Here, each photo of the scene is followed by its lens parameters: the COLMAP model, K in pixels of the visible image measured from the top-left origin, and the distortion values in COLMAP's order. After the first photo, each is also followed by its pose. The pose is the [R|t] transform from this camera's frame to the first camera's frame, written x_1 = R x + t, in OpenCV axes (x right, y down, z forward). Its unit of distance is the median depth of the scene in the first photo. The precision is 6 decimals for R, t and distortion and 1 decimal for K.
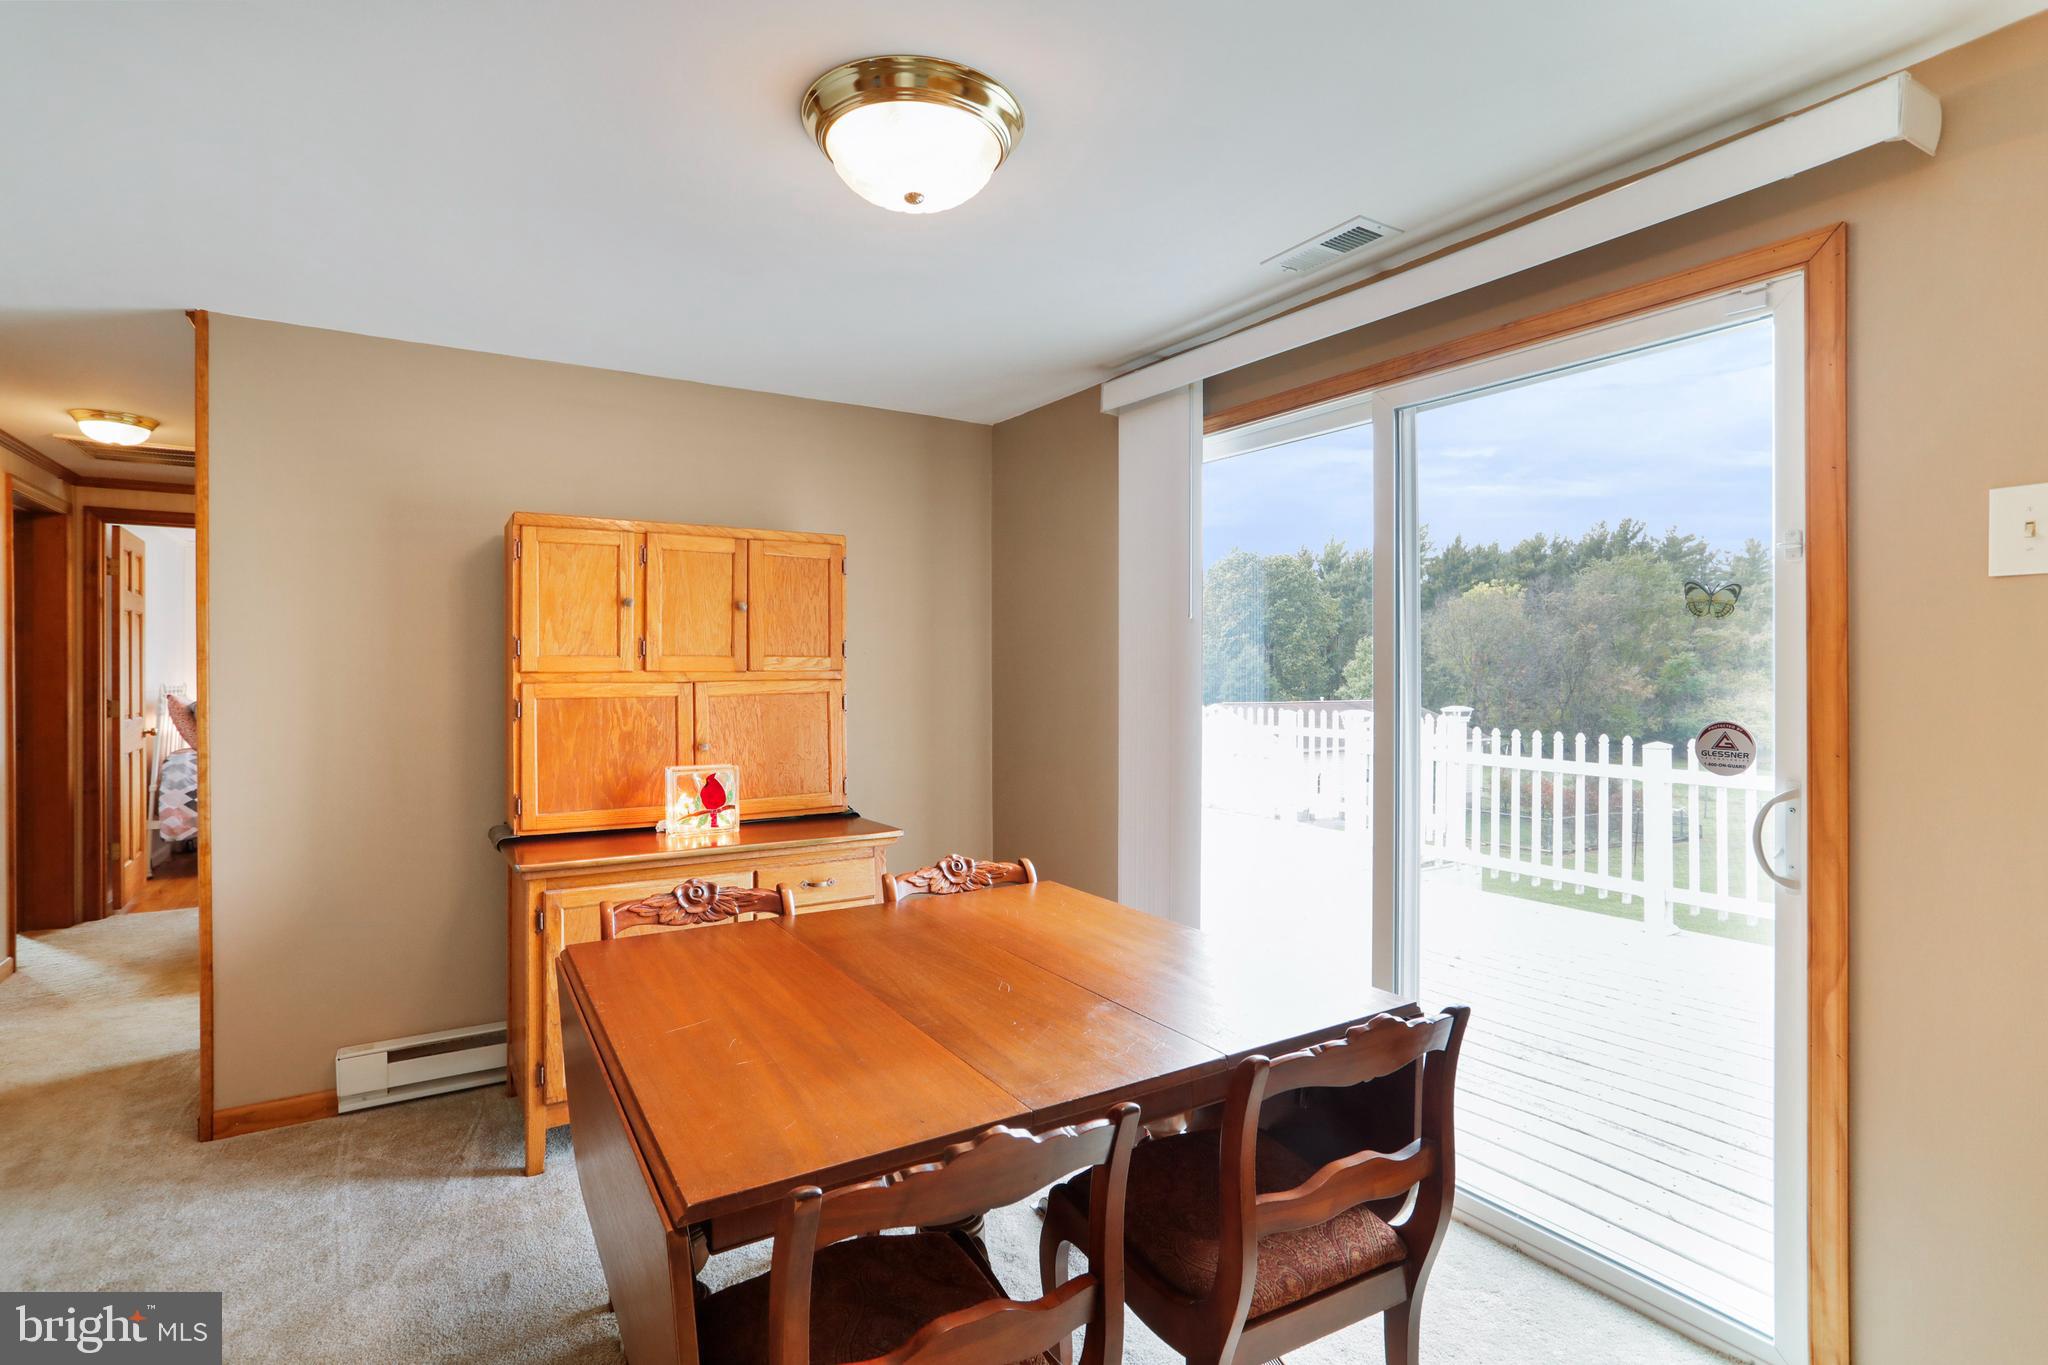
lens RADIAL K [[1006.6, 0, 1016.7], [0, 1006.6, 672.0], [0, 0, 1]] dist [-0.041264, 0.031342]
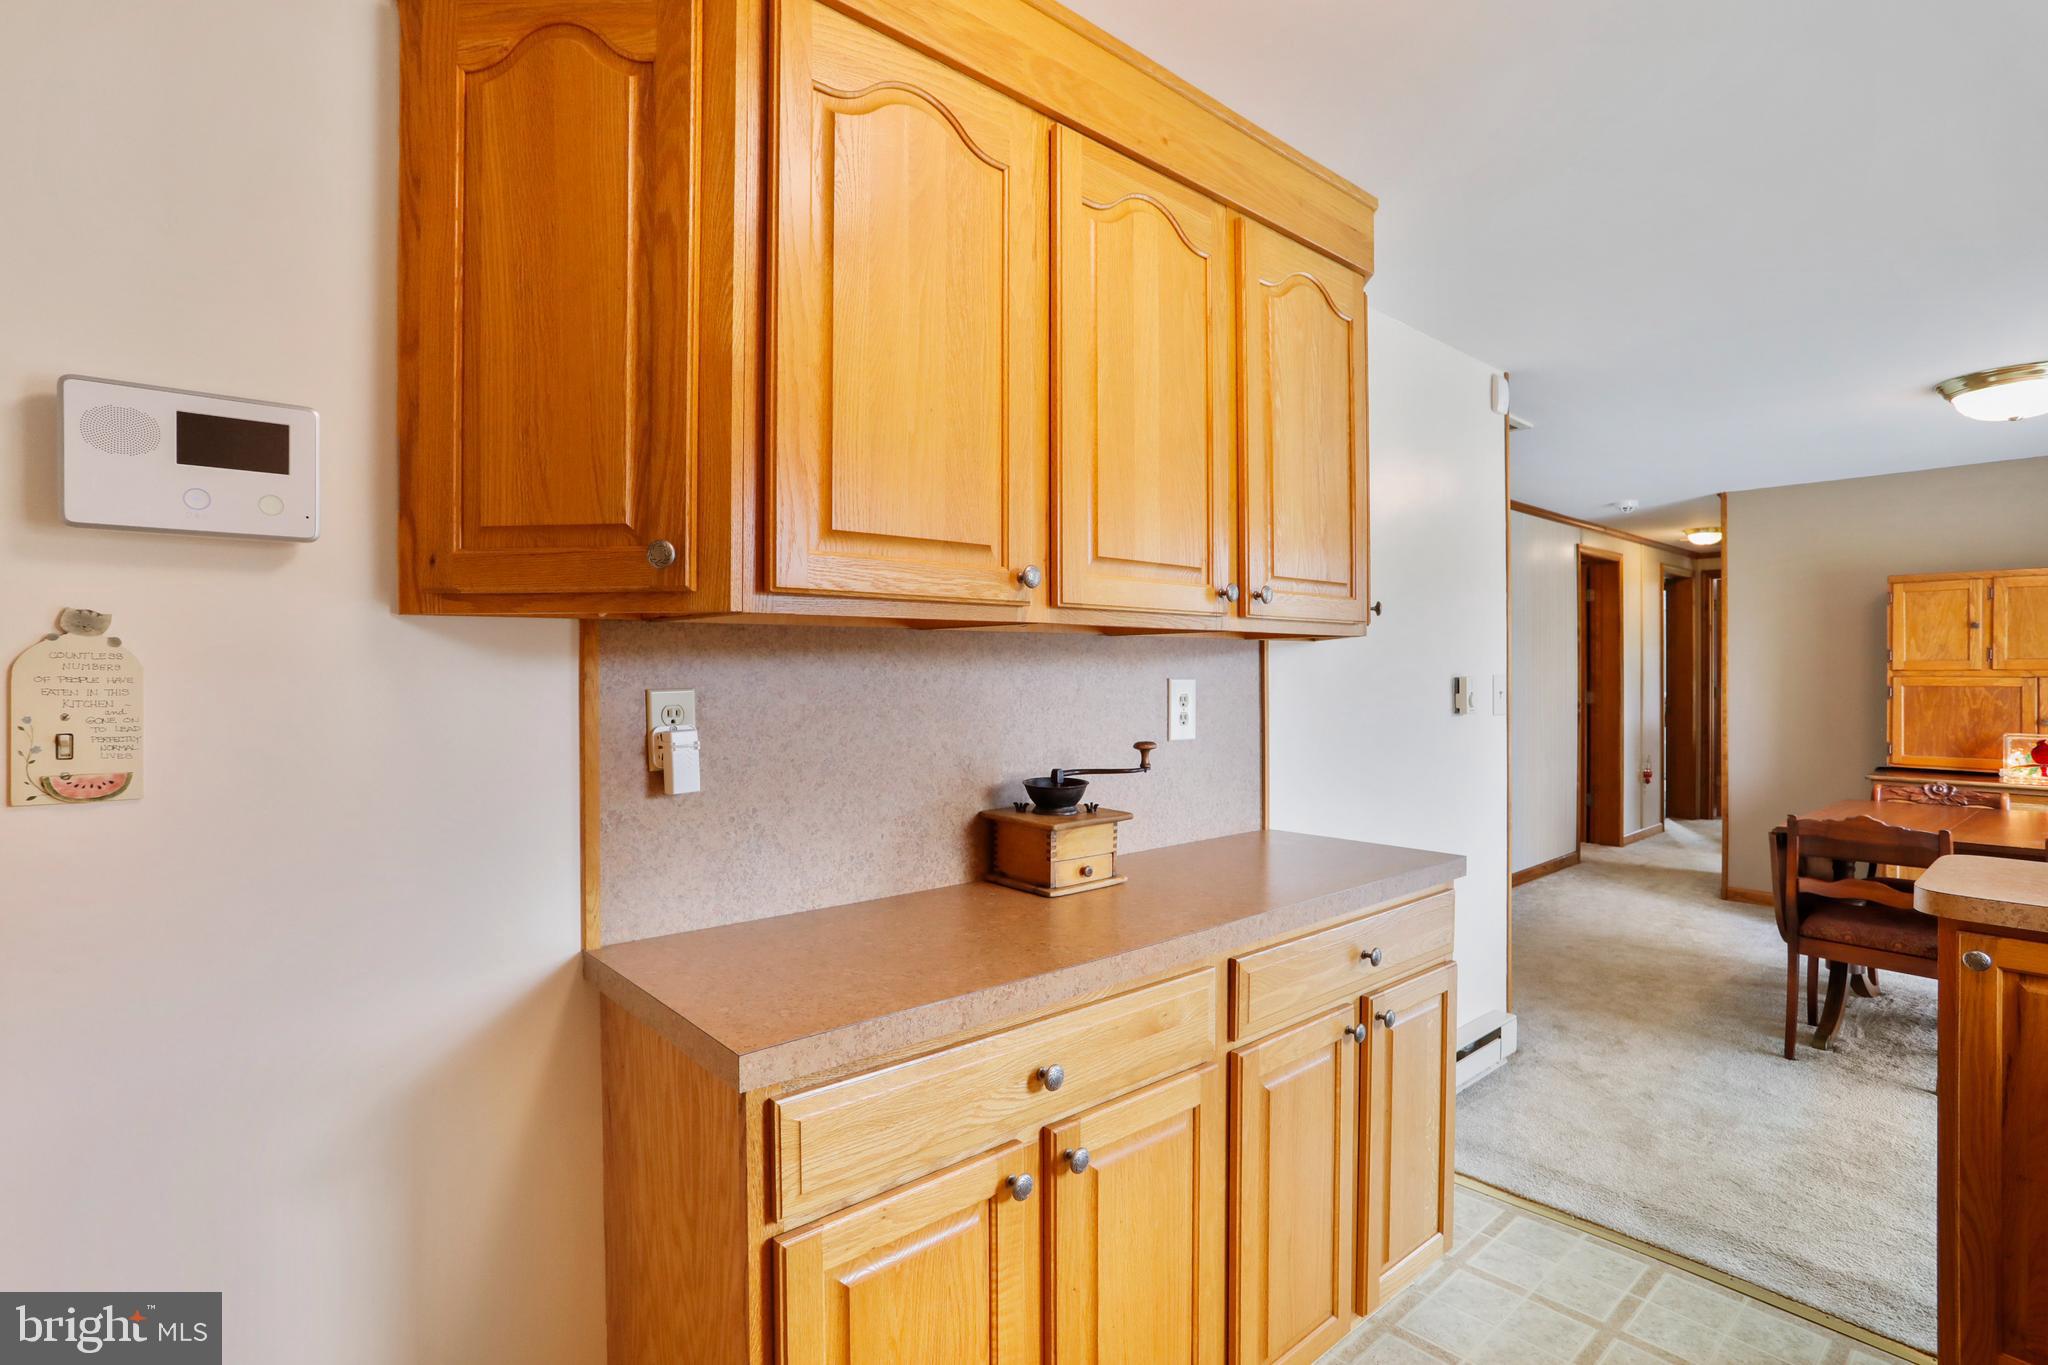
lens RADIAL K [[1006.6, 0, 1016.7], [0, 1006.6, 672.0], [0, 0, 1]] dist [-0.041264, 0.031342]
pose [[0.175260, 0.004061, -0.984514, 0.865099], [-0.002917, 0.999989, 0.003605, 0.001604], [0.984518, 0.002240, 0.175270, -0.726928]]
